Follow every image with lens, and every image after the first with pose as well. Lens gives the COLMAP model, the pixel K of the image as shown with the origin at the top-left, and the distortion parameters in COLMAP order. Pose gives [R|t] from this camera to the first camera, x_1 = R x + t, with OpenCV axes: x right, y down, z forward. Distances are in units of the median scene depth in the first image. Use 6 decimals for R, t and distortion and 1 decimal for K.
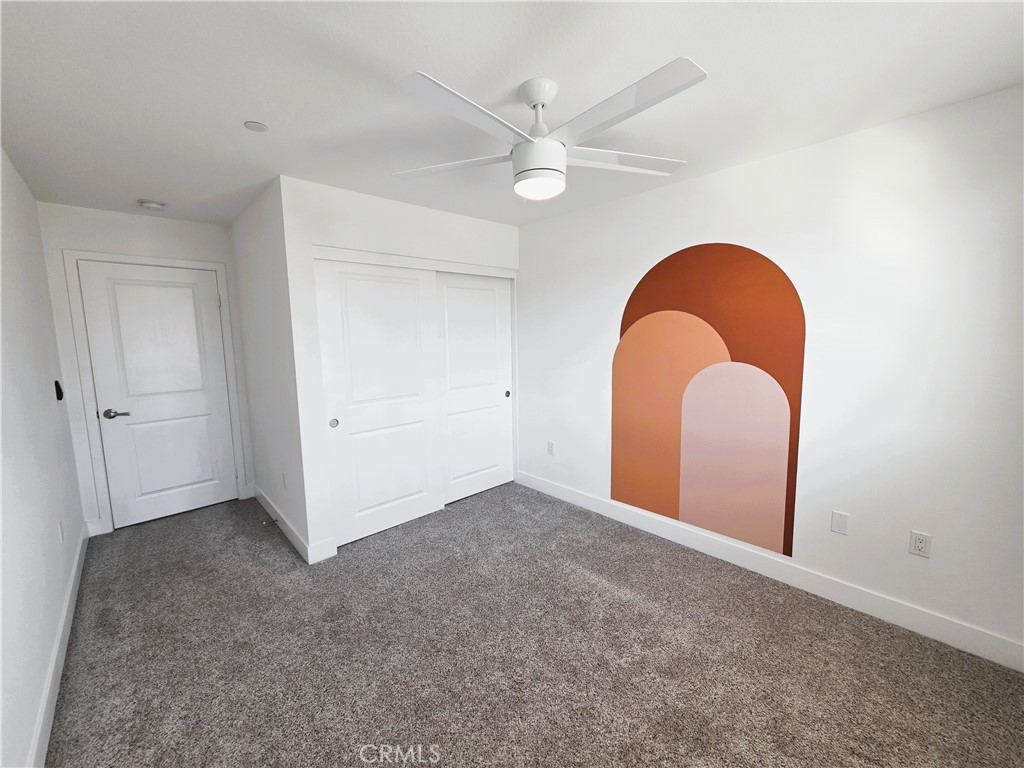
lens RADIAL K [[405.3, 0, 516.1], [0, 405.3, 384.2], [0, 0, 1]] dist [0.001249, 0.000346]
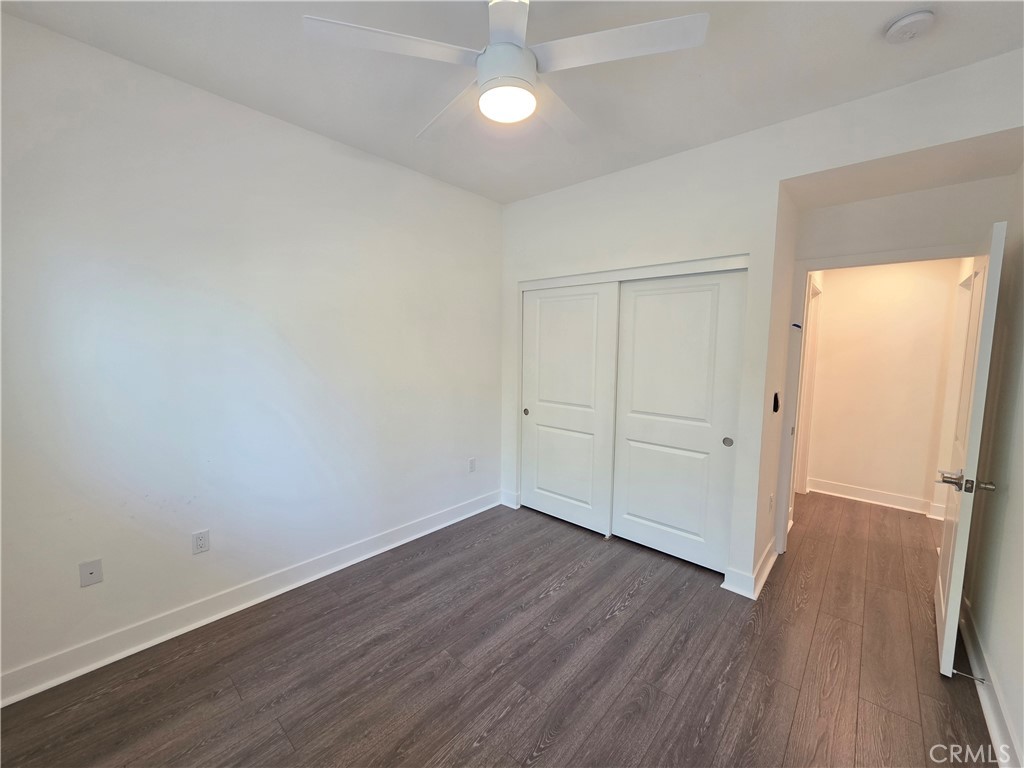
lens RADIAL K [[405.3, 0, 519.2], [0, 405.3, 381.1], [0, 0, 1]] dist [0.001249, 0.000346]
pose [[0.080519, 0.103964, -0.991316, 0.633719], [-0.141105, 0.985718, 0.091916, -0.091921], [0.986715, 0.132478, 0.094038, 0.618775]]
